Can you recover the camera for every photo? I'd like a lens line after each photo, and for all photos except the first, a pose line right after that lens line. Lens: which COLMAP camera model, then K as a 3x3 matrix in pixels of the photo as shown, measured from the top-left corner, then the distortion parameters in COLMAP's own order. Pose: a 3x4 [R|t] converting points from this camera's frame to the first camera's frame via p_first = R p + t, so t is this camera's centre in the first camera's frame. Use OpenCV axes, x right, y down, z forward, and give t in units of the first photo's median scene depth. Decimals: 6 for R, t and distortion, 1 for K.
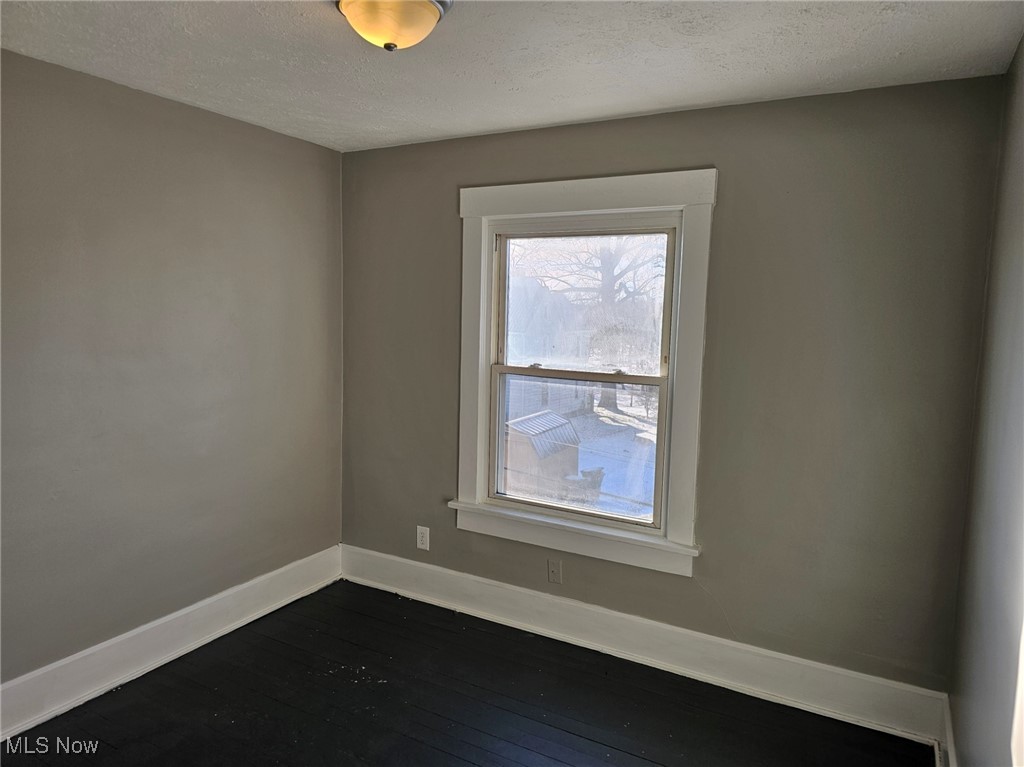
lens RADIAL K [[685.1, 0, 518.7], [0, 685.1, 362.2], [0, 0, 1]] dist [-0.000930, -0.003562]
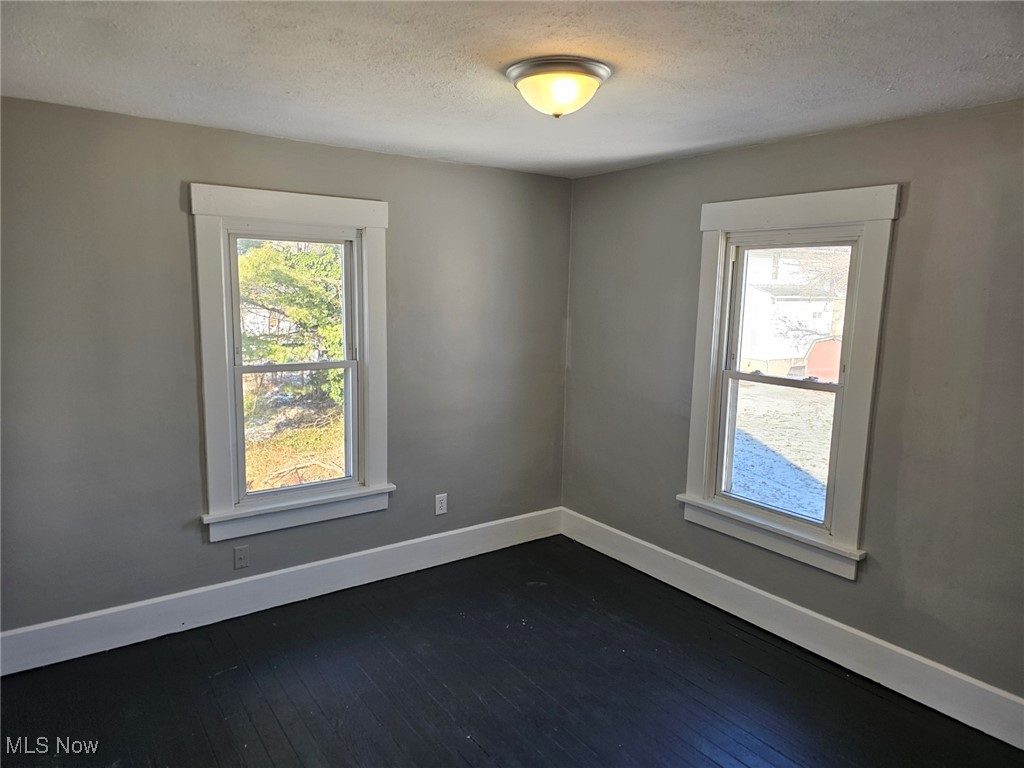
lens RADIAL K [[685.1, 0, 517.5], [0, 685.1, 387.9], [0, 0, 1]] dist [-0.000930, -0.003562]
pose [[0.899082, 0.065587, -0.432840, 0.142240], [-0.054841, 0.997799, 0.037279, 0.009721], [0.434332, -0.009779, 0.900700, -0.095407]]
